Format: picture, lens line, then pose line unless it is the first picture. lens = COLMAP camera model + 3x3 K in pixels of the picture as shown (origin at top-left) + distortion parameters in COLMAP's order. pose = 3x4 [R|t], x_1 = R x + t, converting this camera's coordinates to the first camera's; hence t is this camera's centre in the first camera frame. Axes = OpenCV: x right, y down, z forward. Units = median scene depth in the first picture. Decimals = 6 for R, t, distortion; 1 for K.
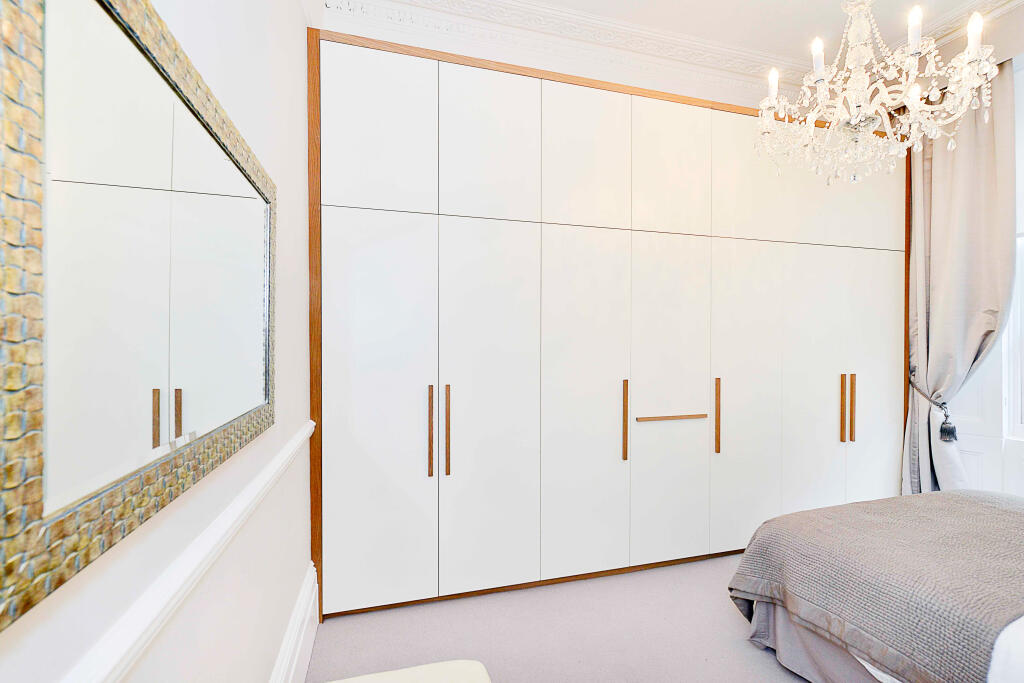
lens RADIAL K [[435.4, 0, 511.3], [0, 435.4, 348.8], [0, 0, 1]] dist [-0.000767, -0.000380]
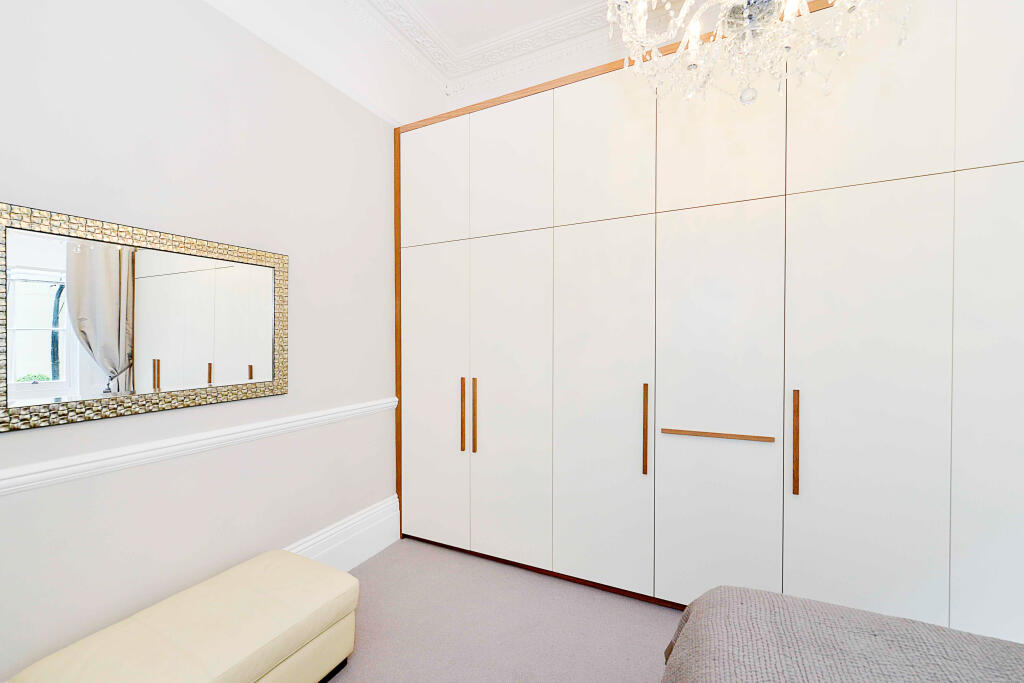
lens RADIAL K [[420.7, 0, 509.9], [0, 420.7, 346.9], [0, 0, 1]] dist [-0.000582, -0.000027]
pose [[0.737397, 0.001049, -0.675459, 8.546227], [-0.002066, 0.999998, -0.000703, -0.038737], [0.675456, 0.001914, 0.737398, 2.422681]]
